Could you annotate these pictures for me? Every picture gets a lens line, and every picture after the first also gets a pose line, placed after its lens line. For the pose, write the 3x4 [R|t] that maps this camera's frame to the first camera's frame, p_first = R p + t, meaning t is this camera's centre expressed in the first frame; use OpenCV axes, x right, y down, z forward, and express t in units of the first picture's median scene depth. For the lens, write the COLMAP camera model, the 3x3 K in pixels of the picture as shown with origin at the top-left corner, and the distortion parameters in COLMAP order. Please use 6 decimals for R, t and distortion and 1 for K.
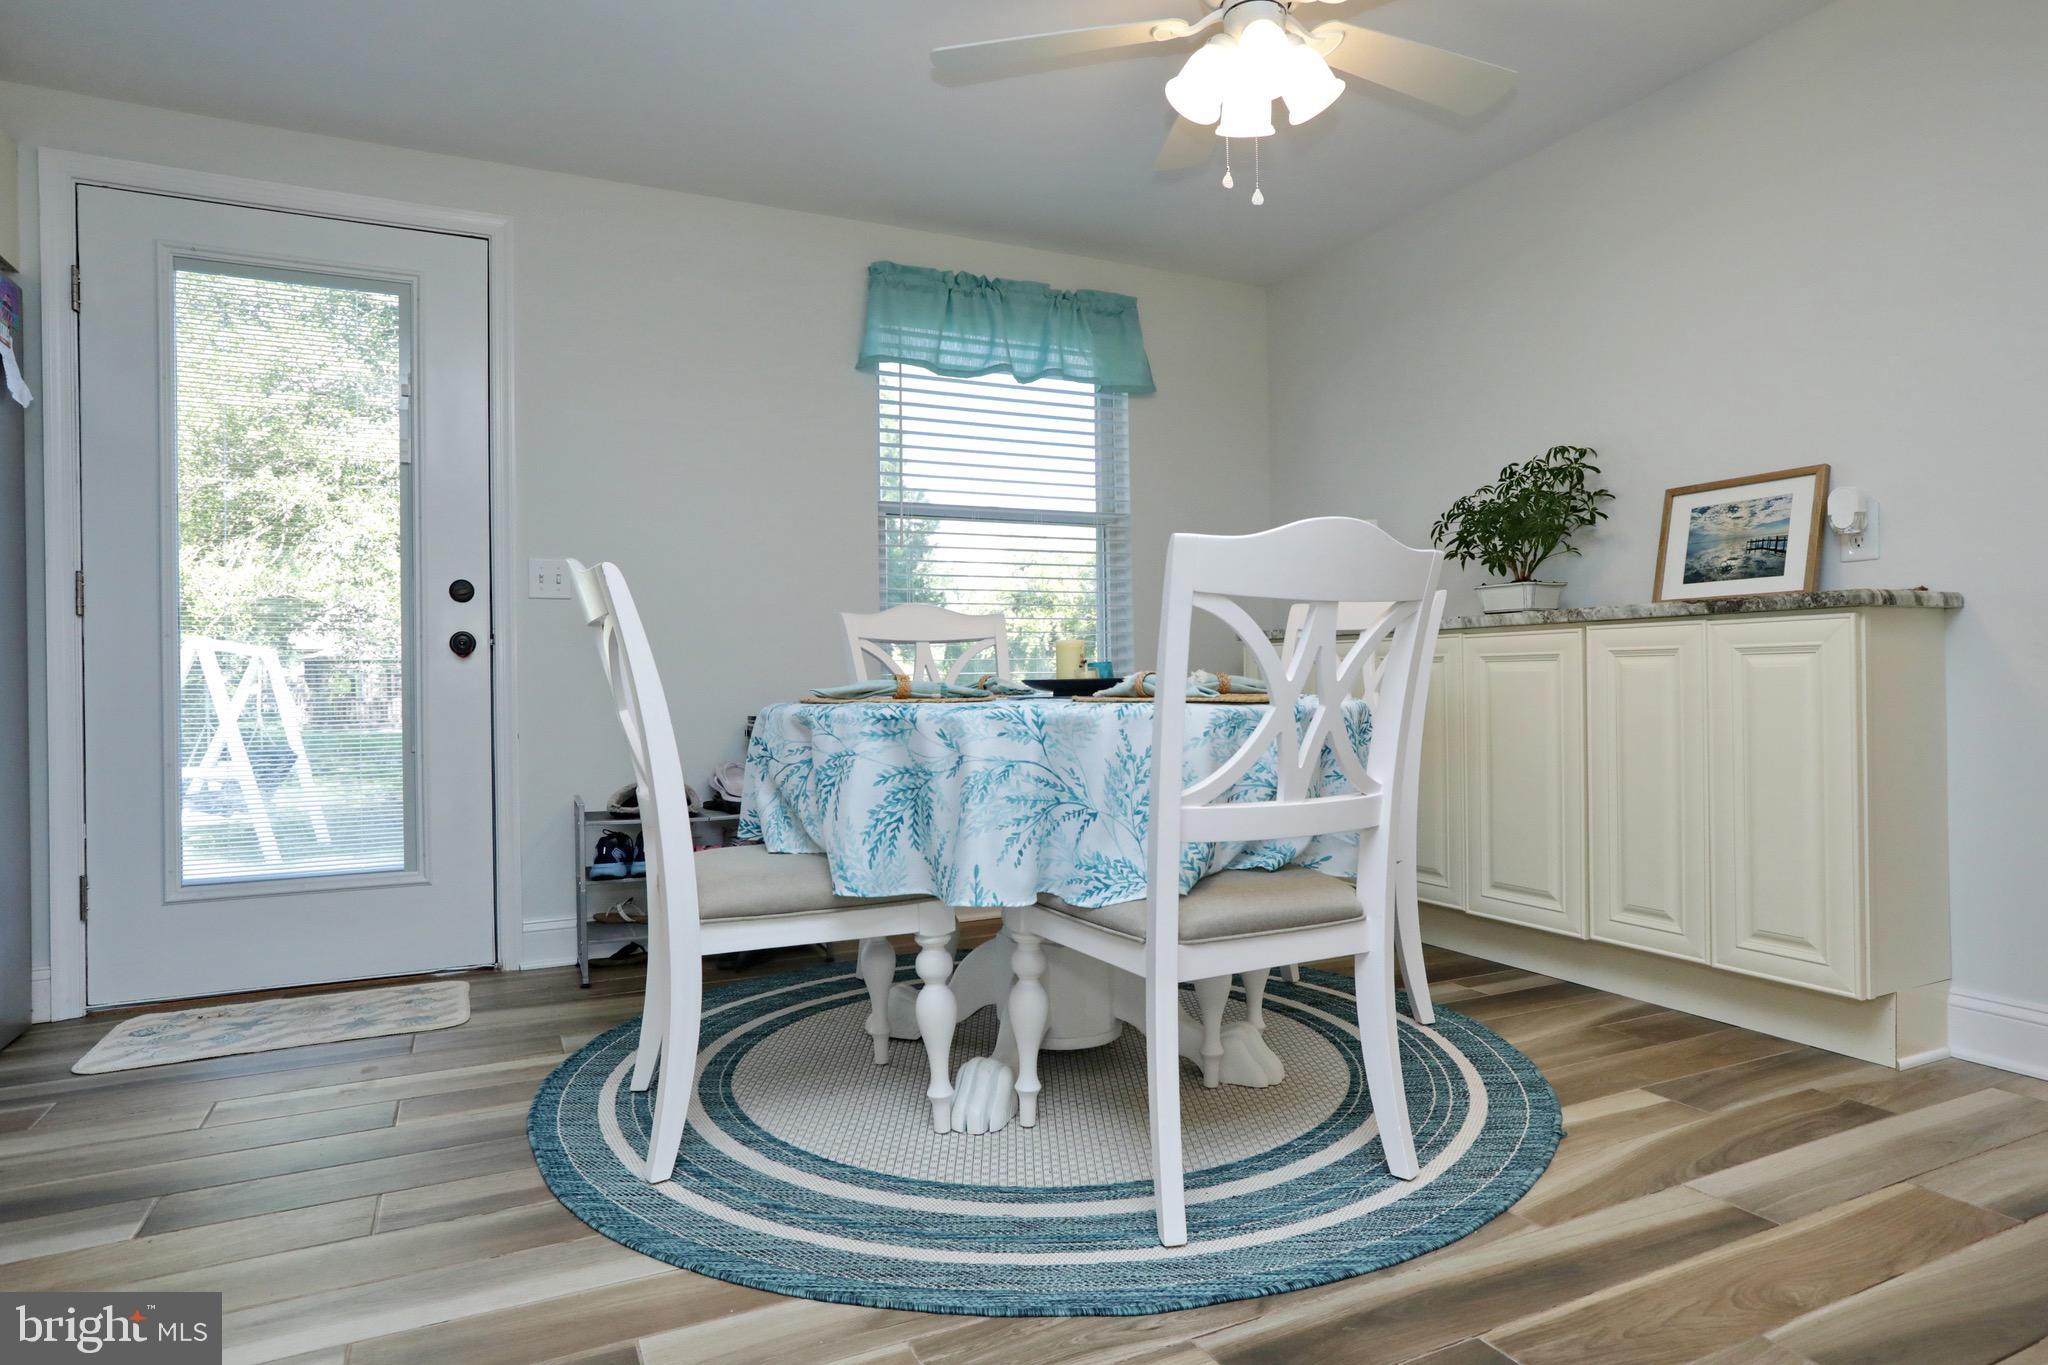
lens RADIAL K [[1139.0, 0, 1024.0], [0, 1139.0, 682.5], [0, 0, 1]] dist [-0.005042, 0.000880]
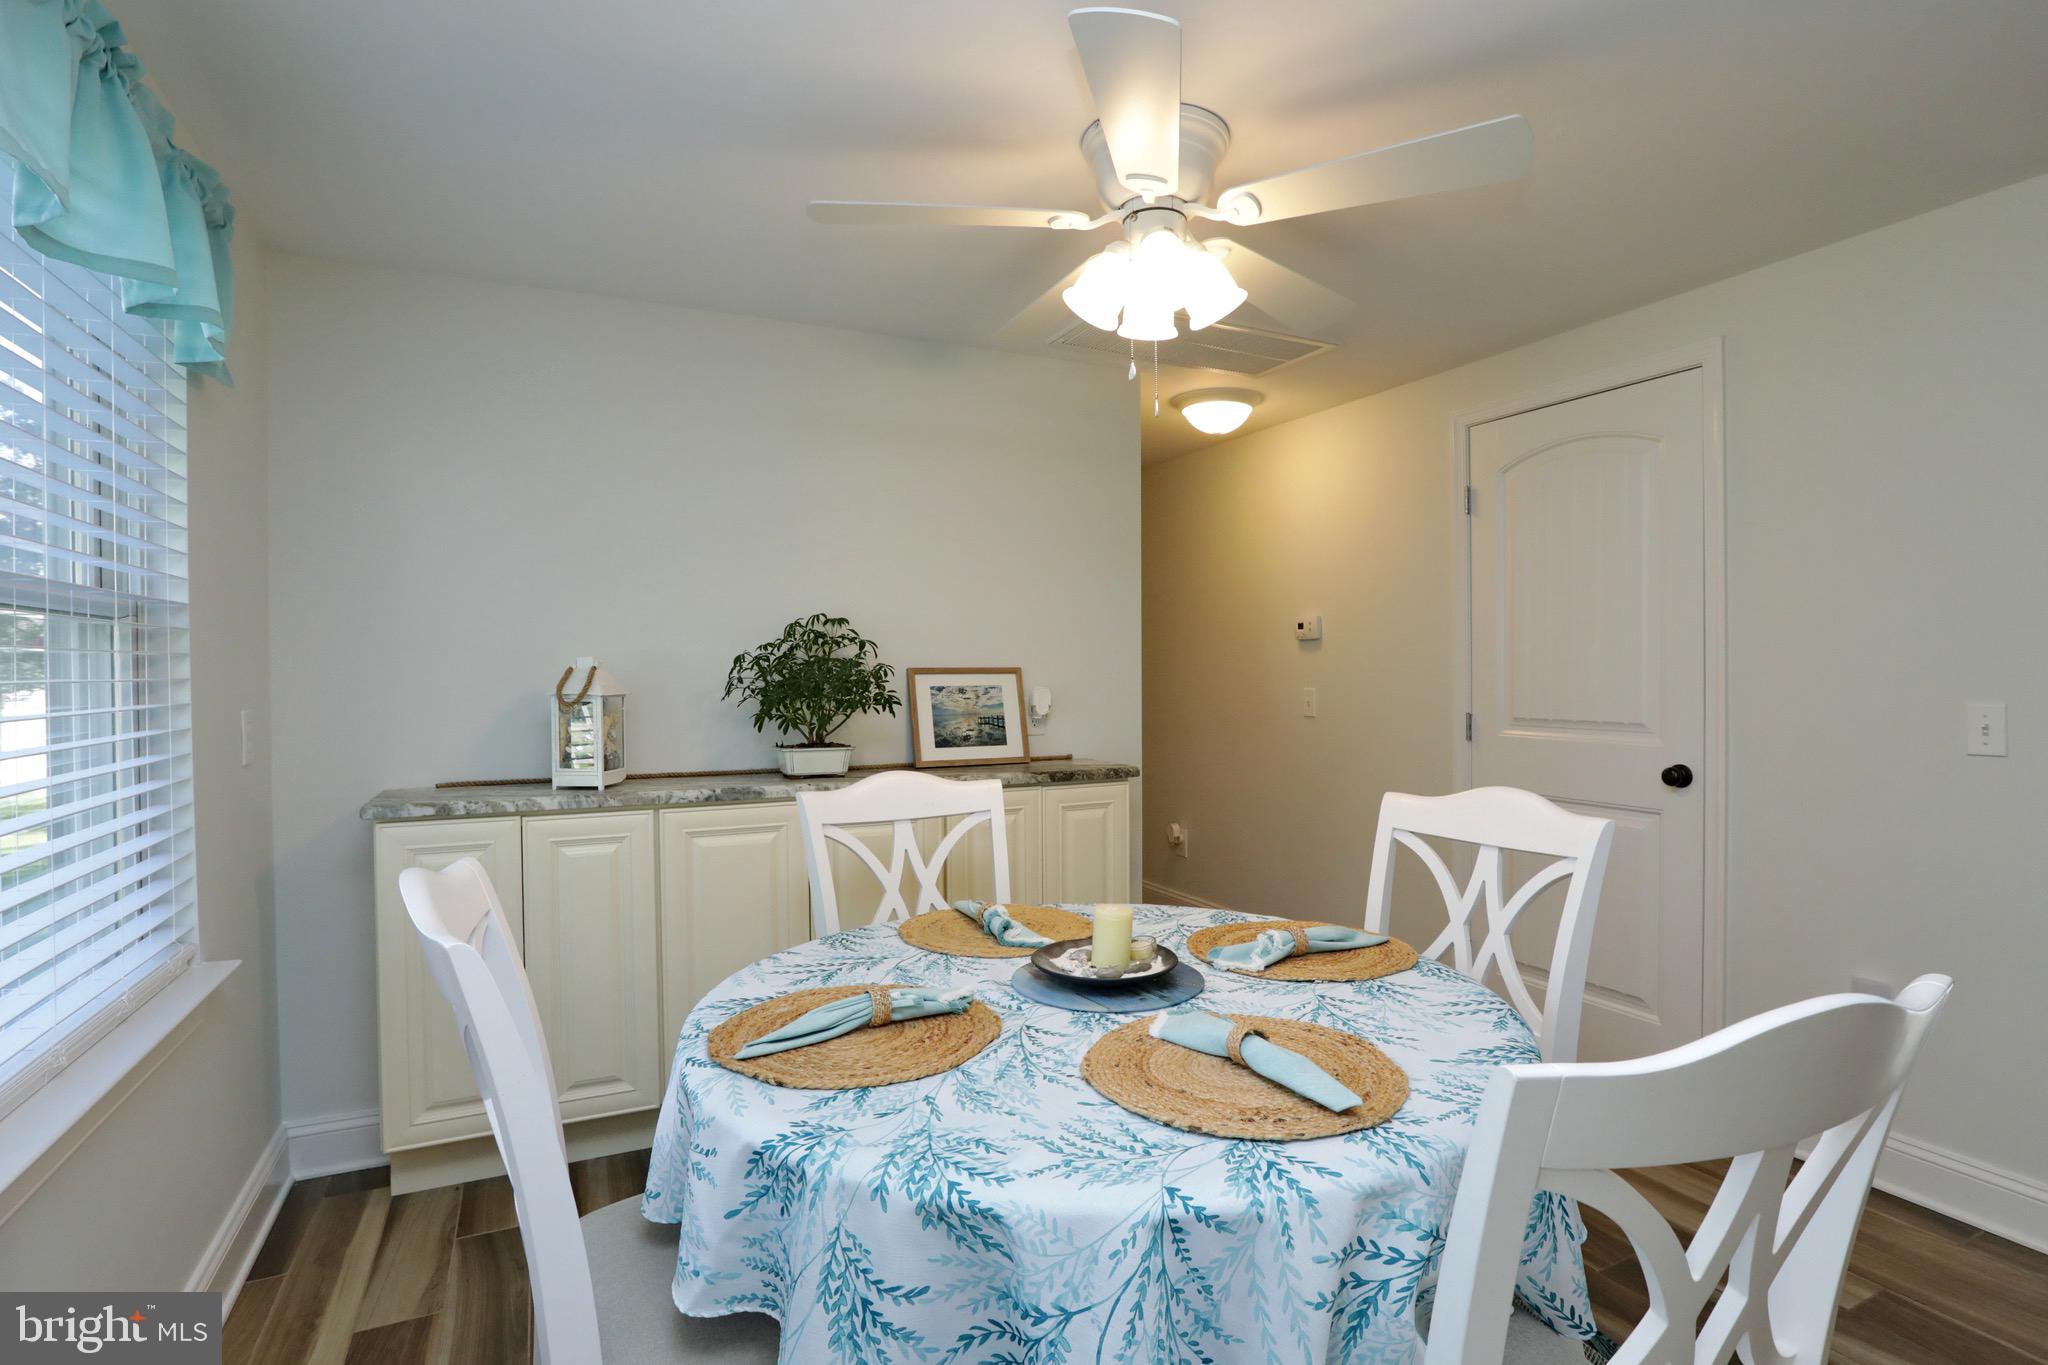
lens RADIAL K [[1036.2, 0, 1024.0], [0, 1036.2, 682.5], [0, 0, 1]] dist [-0.003340, -0.000202]
pose [[-0.001943, 0.005459, 0.999983, -0.576150], [0.012425, 0.999908, -0.005435, -0.157412], [-0.999921, 0.012414, -0.002011, 0.945261]]
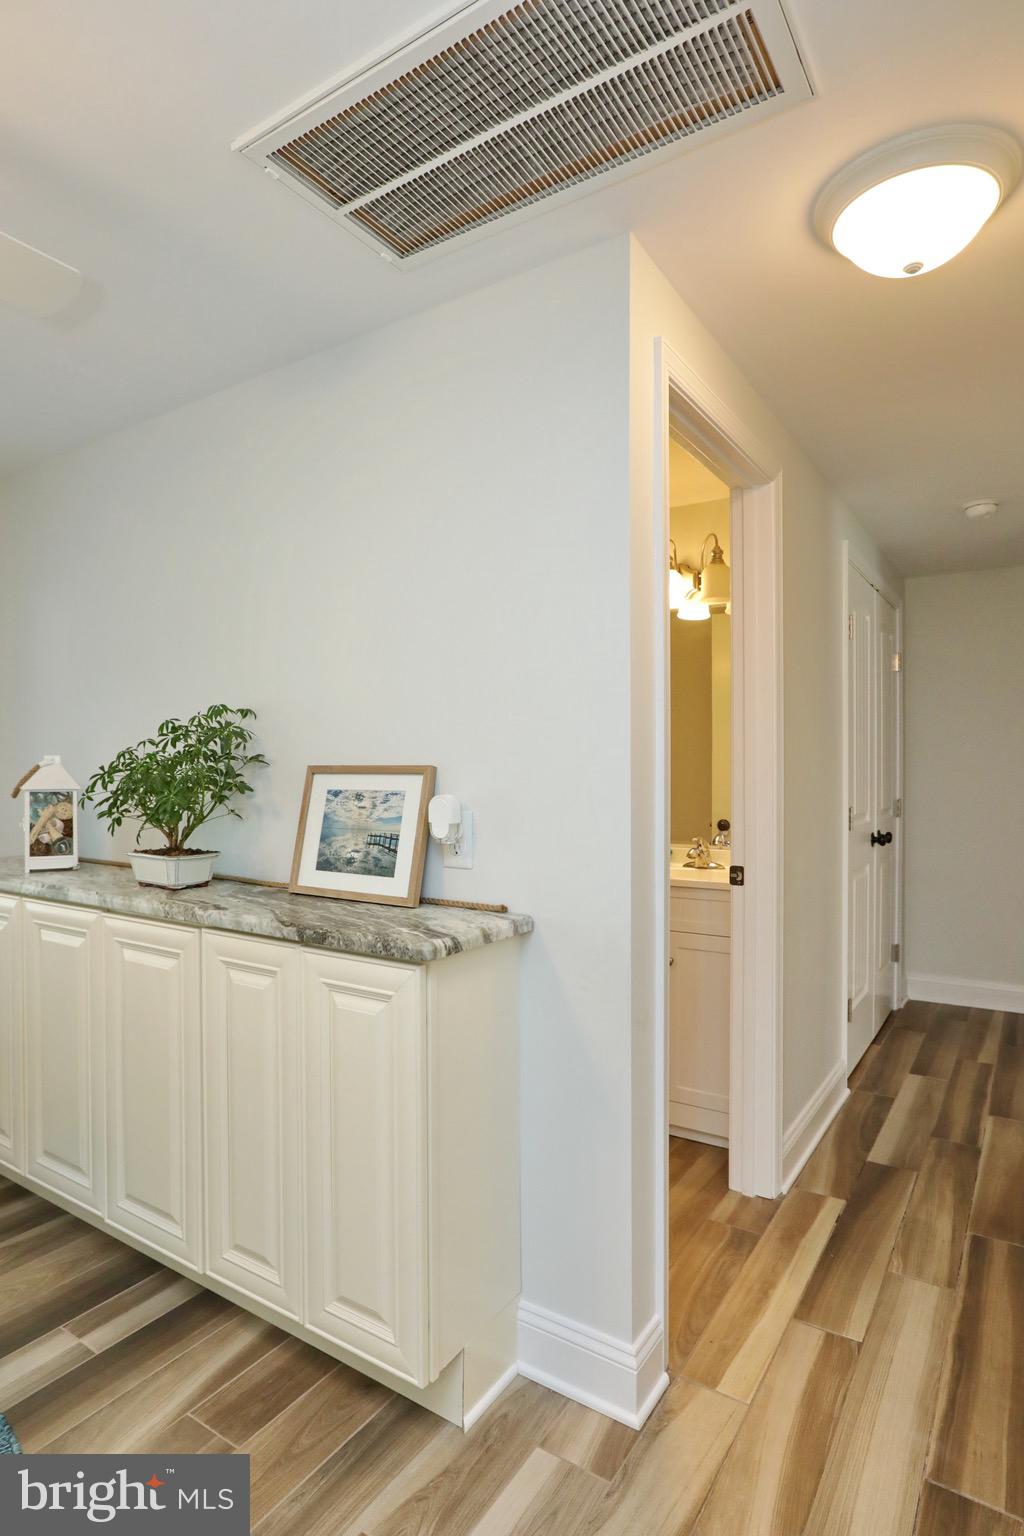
lens RADIAL K [[821.3, 0, 512.0], [0, 821.3, 768.0], [0, 0, 1]] dist [-0.051749, 0.000024]
pose [[0.850149, 0.020924, 0.526126, 0.373166], [-0.013027, 0.999740, -0.018710, -0.168585], [-0.526381, 0.009052, 0.850201, 0.345537]]
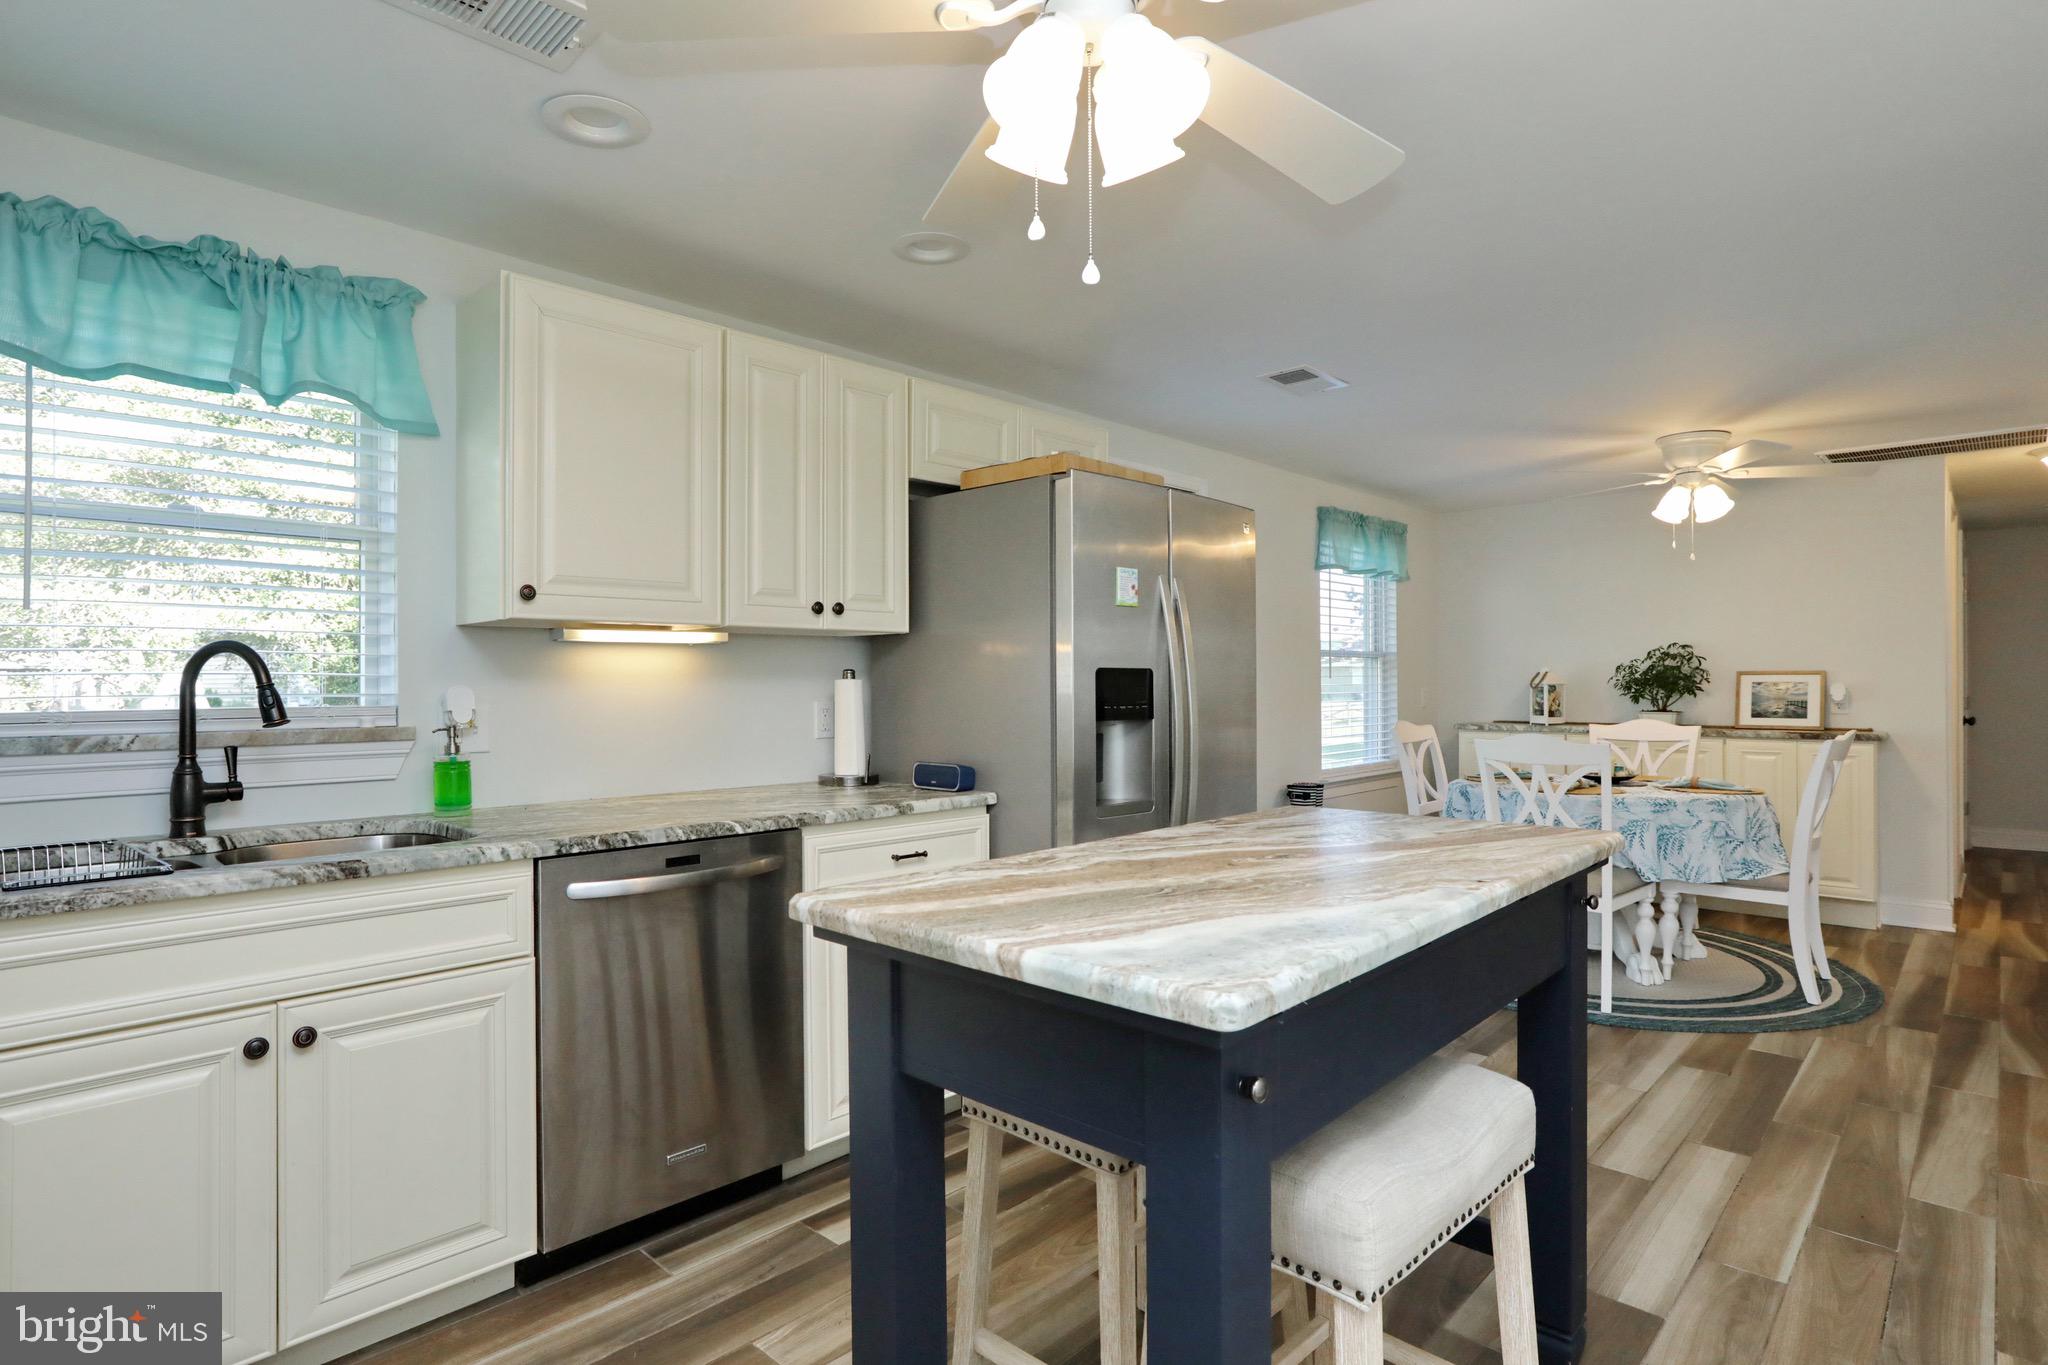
lens RADIAL K [[1056.1, 0, 1024.0], [0, 1056.1, 682.5], [0, 0, 1]] dist [-0.001914, -0.000734]
pose [[0.925856, 0.014427, 0.377600, -1.503724], [-0.010016, 0.999857, -0.013642, -0.117085], [-0.377743, 0.008848, 0.925868, -0.337391]]
